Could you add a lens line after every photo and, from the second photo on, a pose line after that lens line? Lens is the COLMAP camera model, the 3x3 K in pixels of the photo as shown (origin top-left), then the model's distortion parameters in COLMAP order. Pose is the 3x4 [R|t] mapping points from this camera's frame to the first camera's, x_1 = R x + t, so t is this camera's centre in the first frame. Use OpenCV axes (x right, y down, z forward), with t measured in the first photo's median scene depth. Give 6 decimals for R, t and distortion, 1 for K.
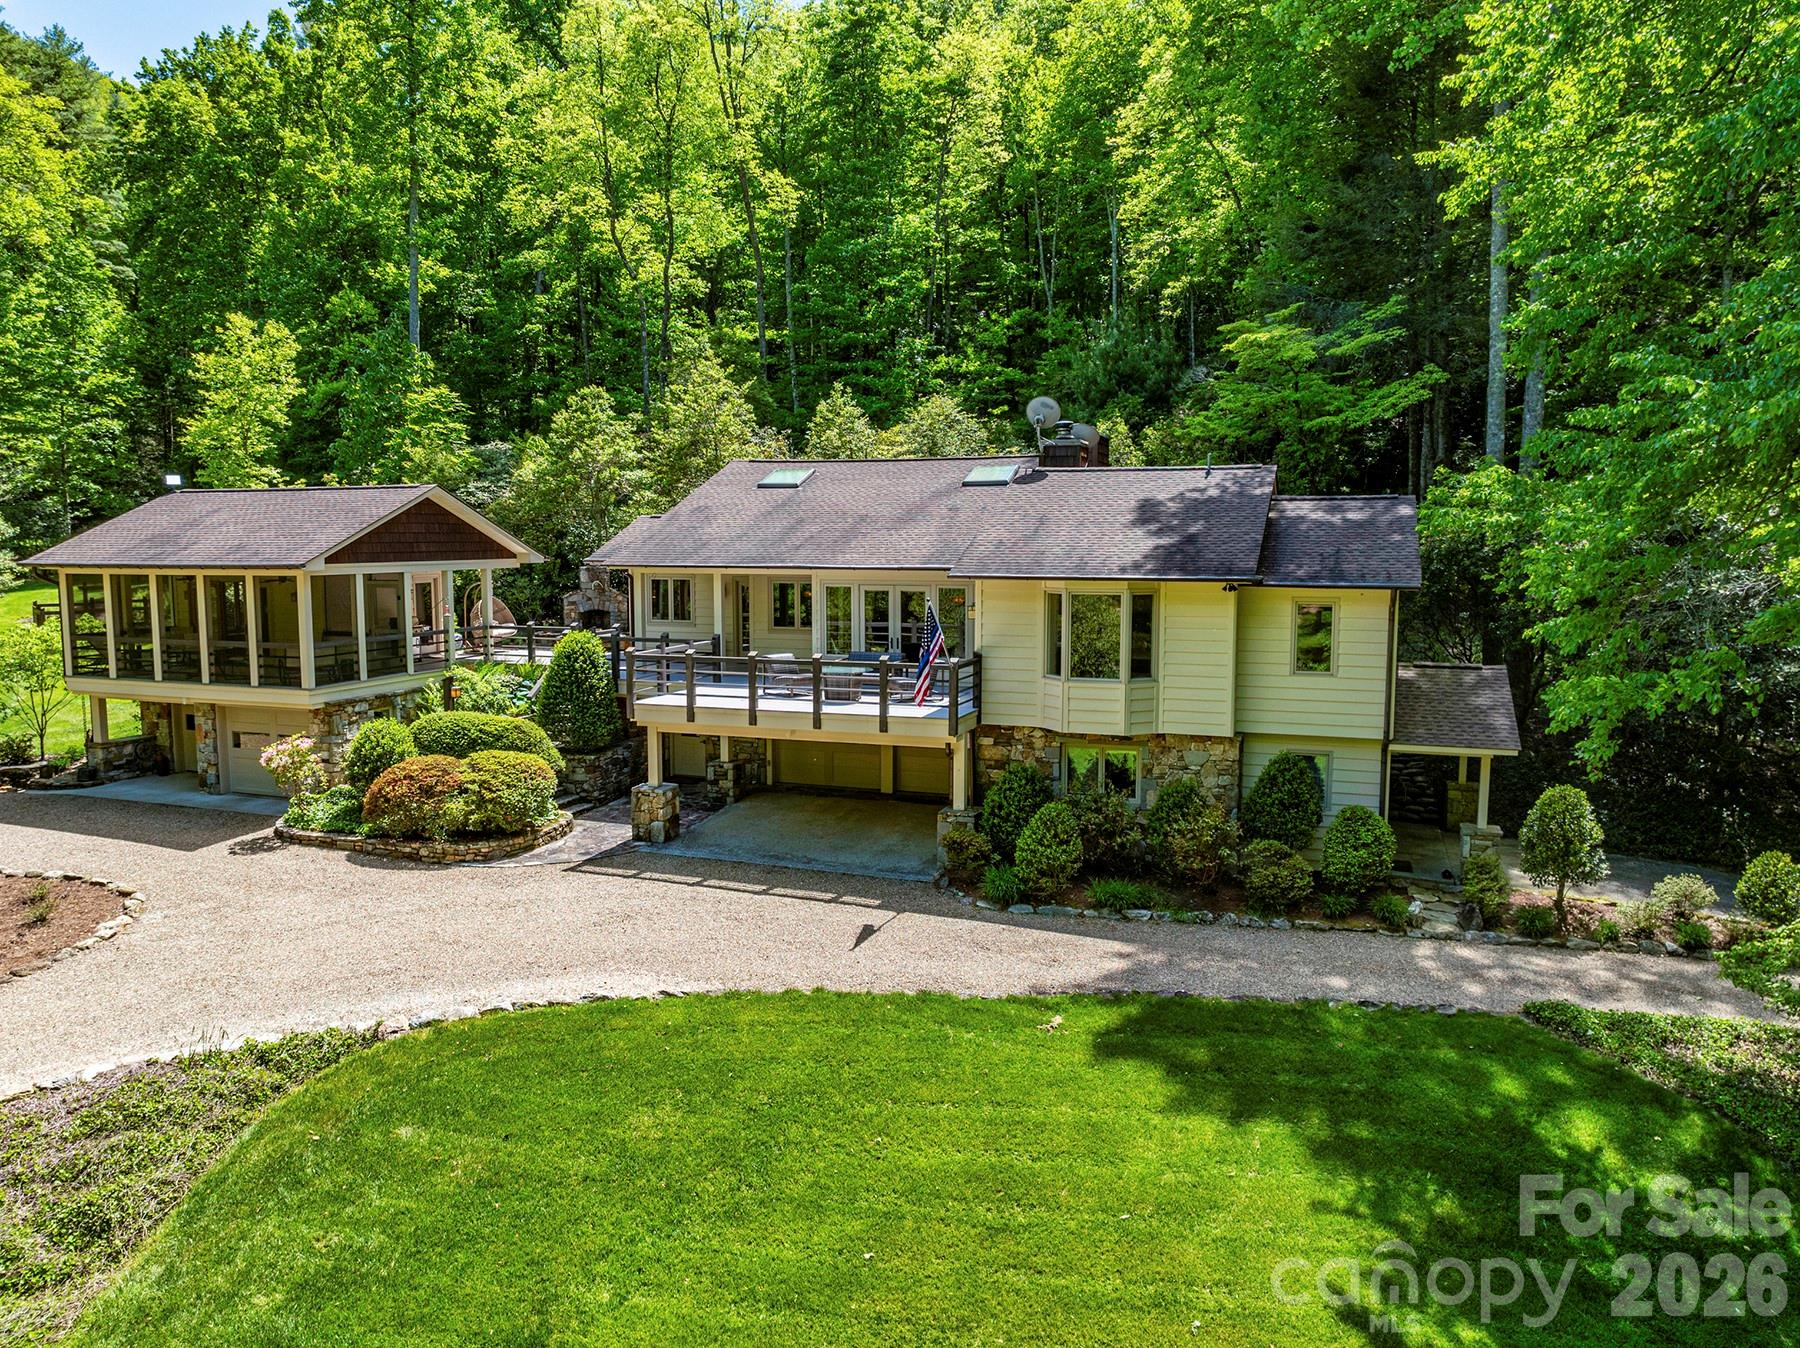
lens RADIAL K [[1287.7, 0, 891.2], [0, 1287.7, 676.5], [0, 0, 1]] dist [-0.031548, -0.008251]
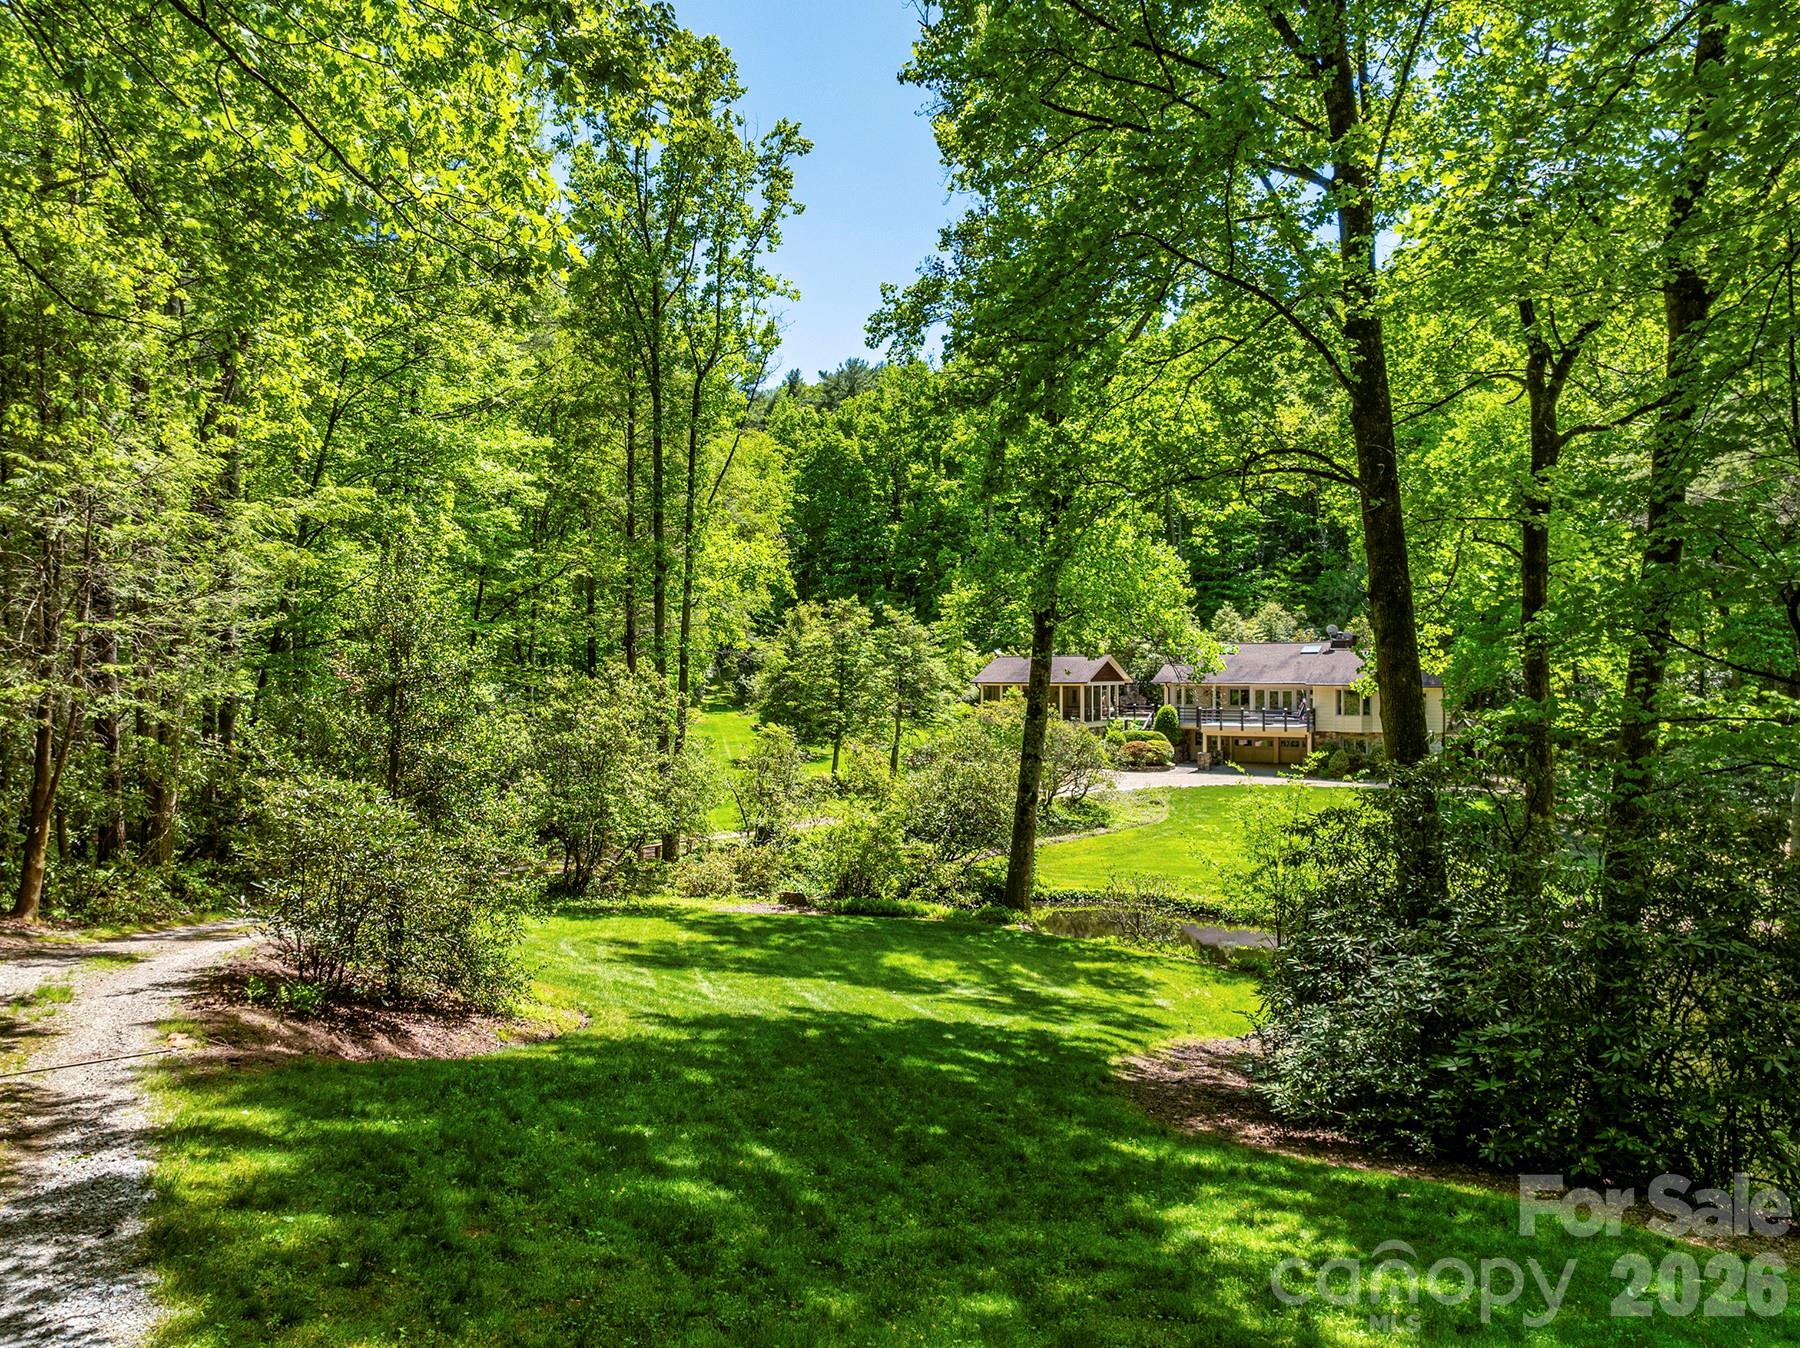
lens RADIAL K [[1287.7, 0, 884.6], [0, 1287.7, 668.6], [0, 0, 1]] dist [-0.031548, -0.008251]
pose [[0.980891, -0.003539, -0.194528, -0.301733], [-0.017775, 0.994023, -0.107710, 0.206389], [0.193746, 0.109110, 0.974965, -1.960816]]
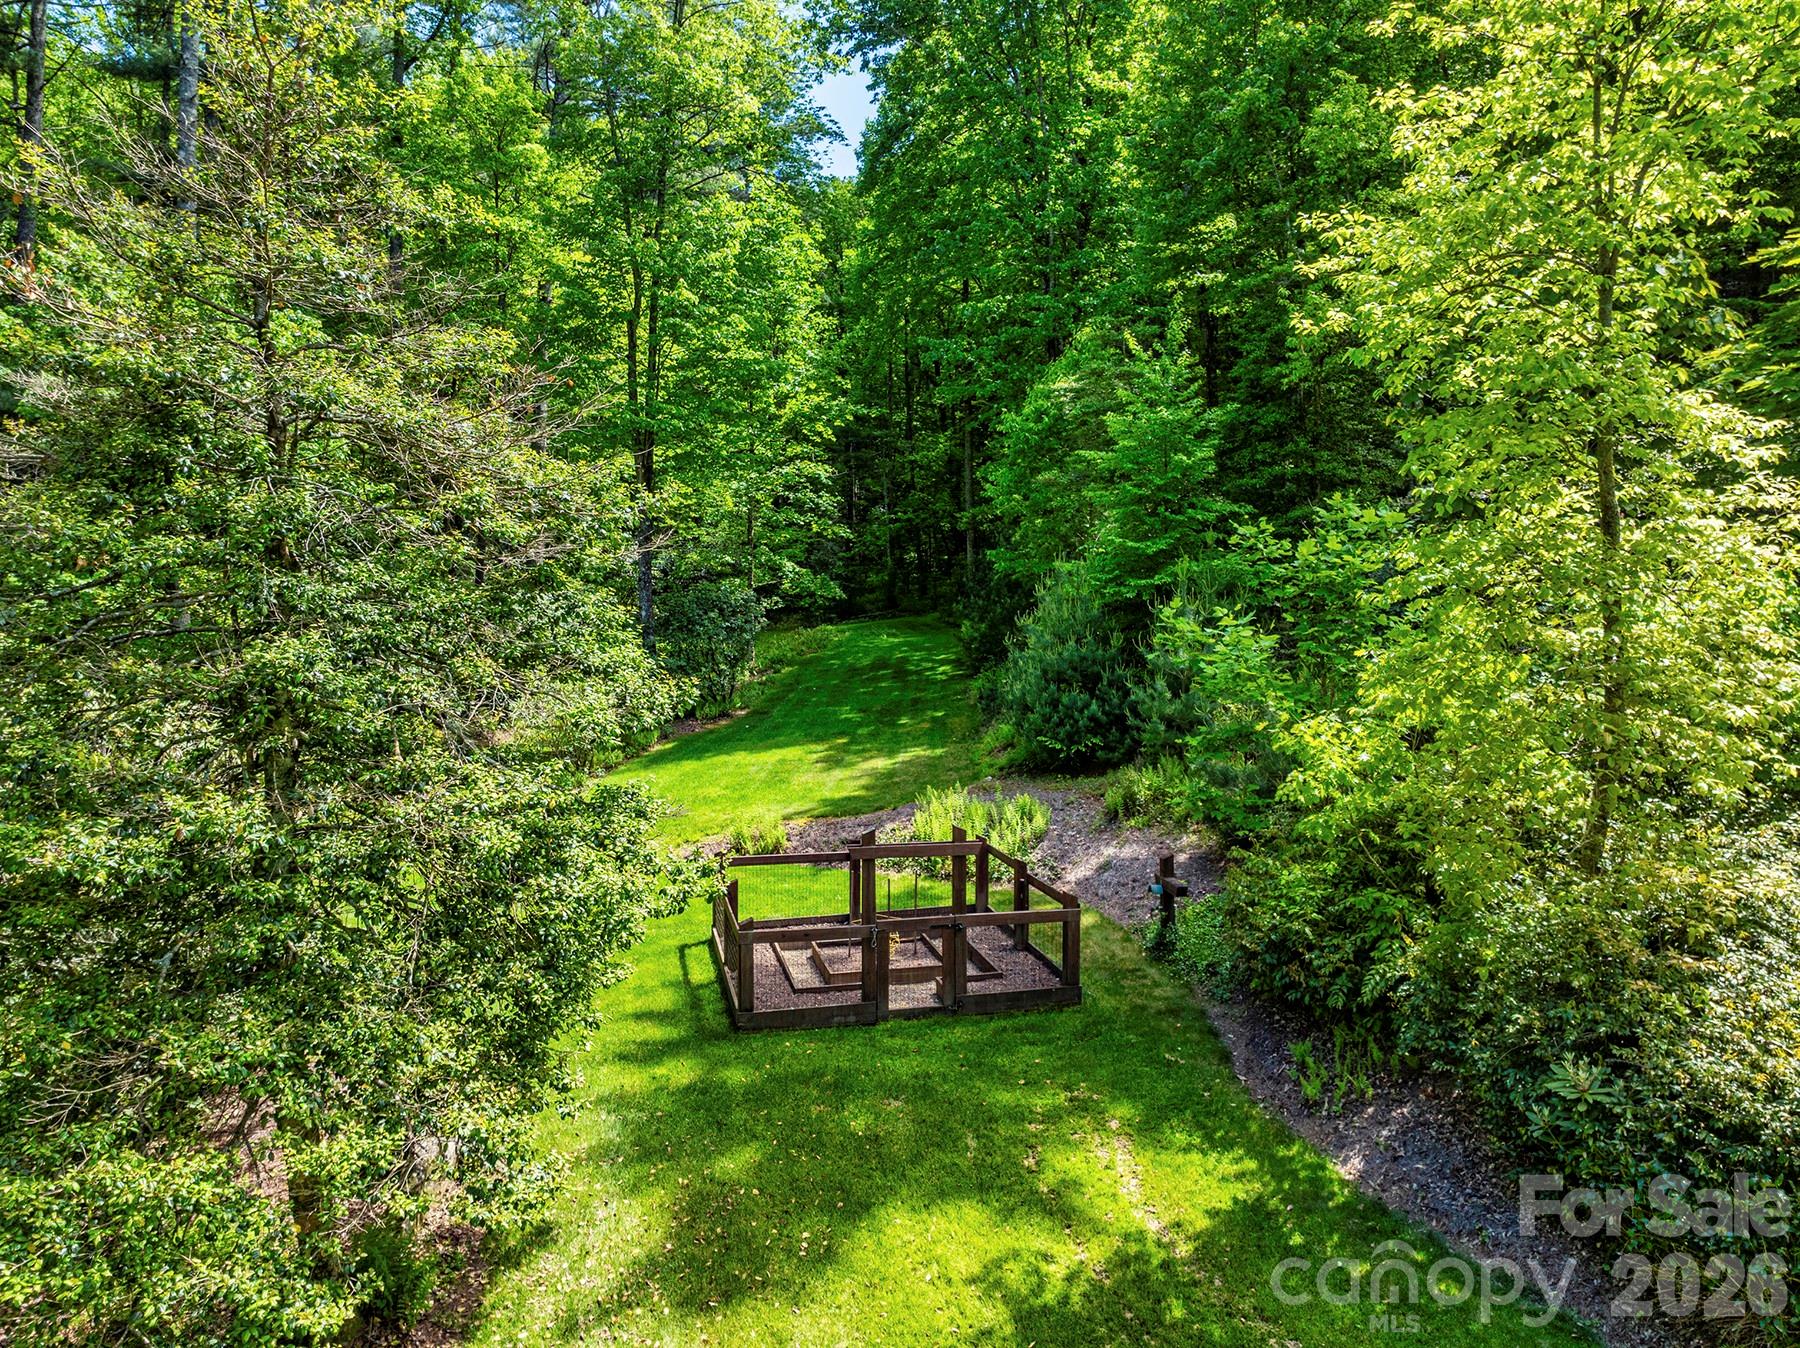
lens RADIAL K [[1287.7, 0, 897.6], [0, 1287.7, 671.9], [0, 0, 1]] dist [-0.031548, -0.008251]
pose [[0.906261, 0.013245, -0.422512, -0.821967], [-0.042602, 0.997282, -0.060117, -0.155491], [0.420567, 0.072482, 0.904361, 1.185339]]
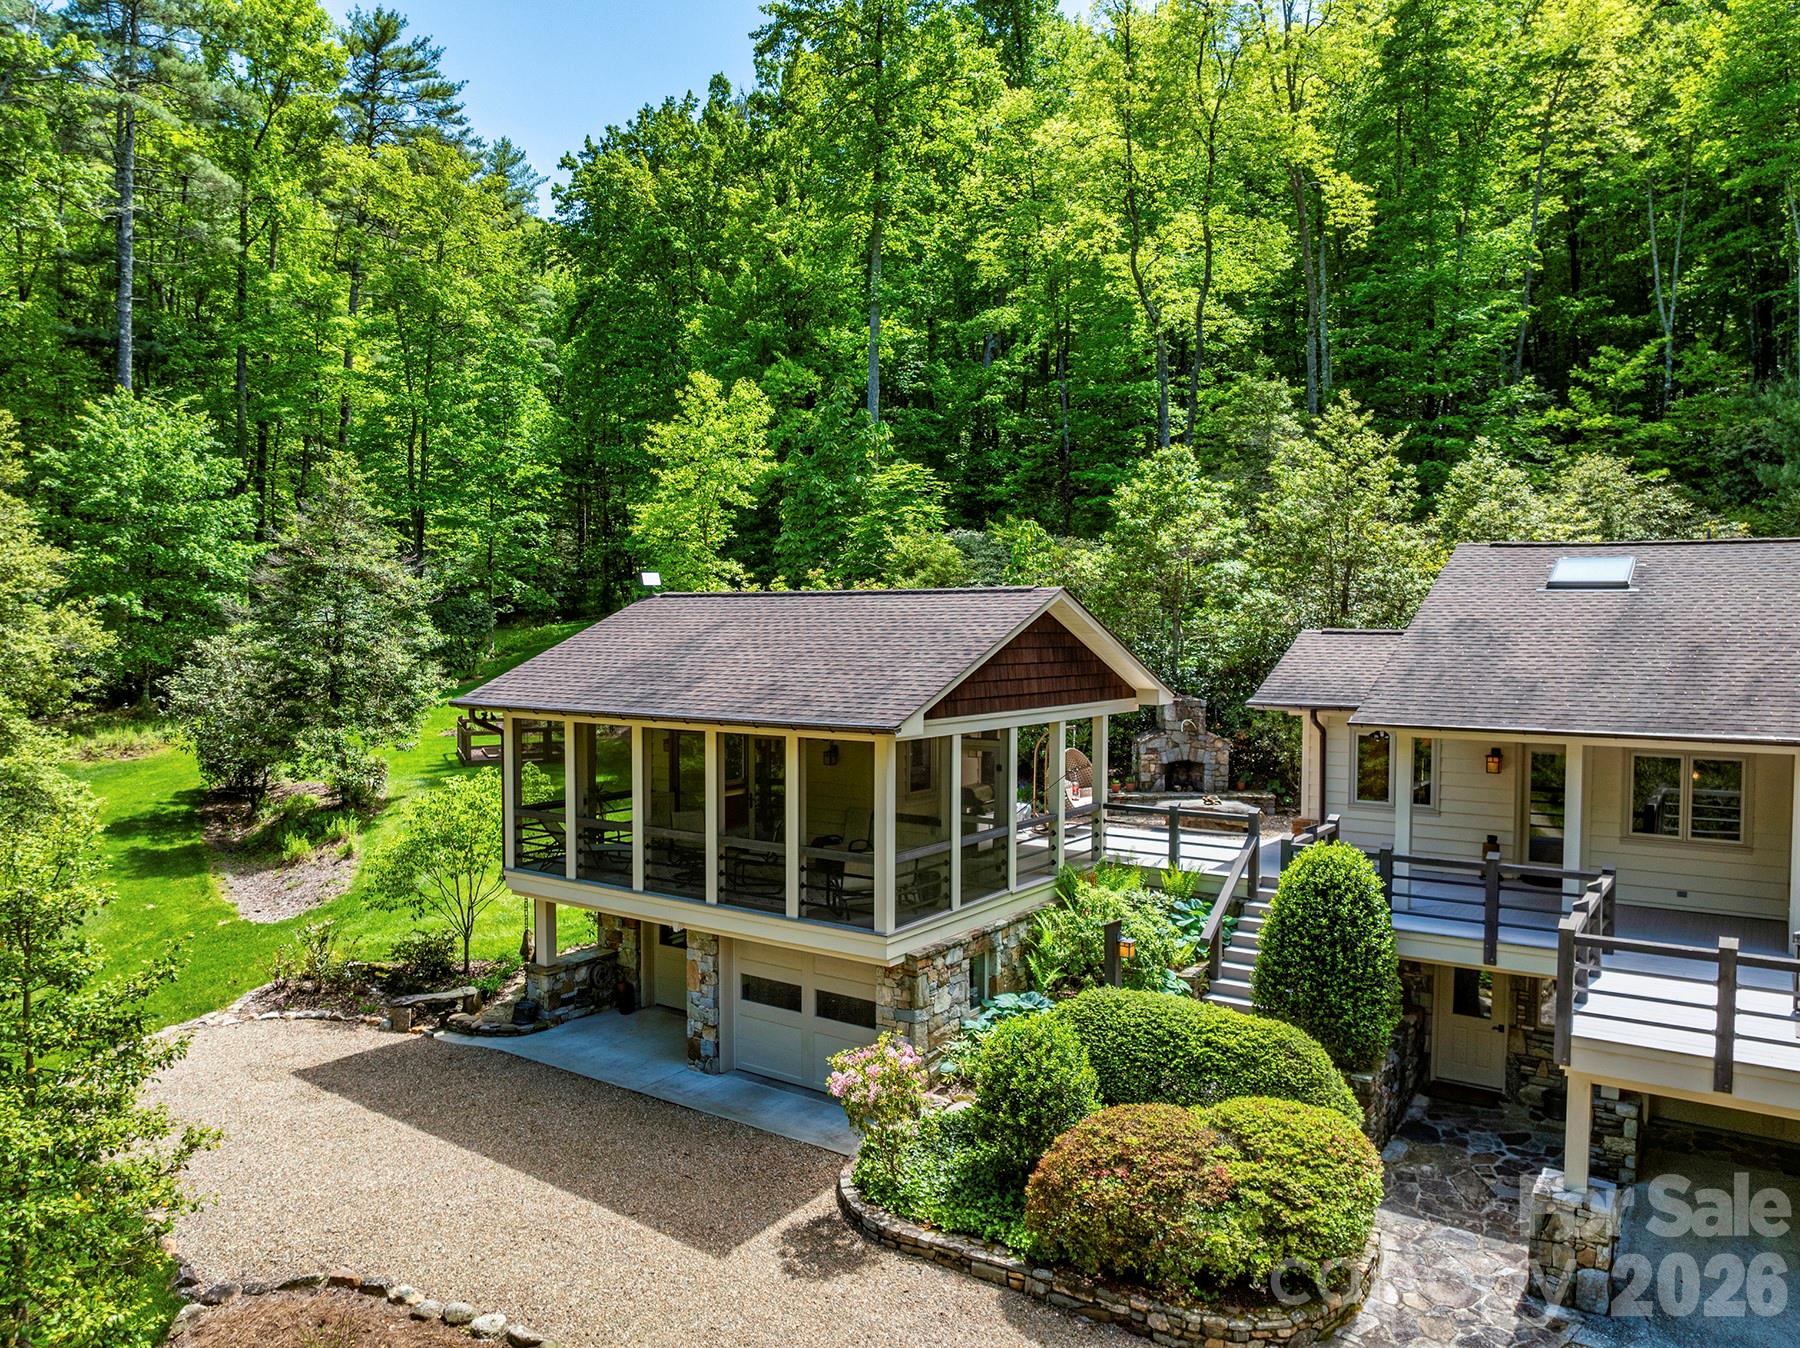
lens RADIAL K [[1287.7, 0, 890.6], [0, 1287.7, 671.4], [0, 0, 1]] dist [-0.031548, -0.008251]
pose [[0.965330, 0.011263, -0.260791, -0.281141], [-0.030271, 0.997158, -0.068983, -0.065434], [0.259273, 0.074486, 0.962927, 0.394654]]
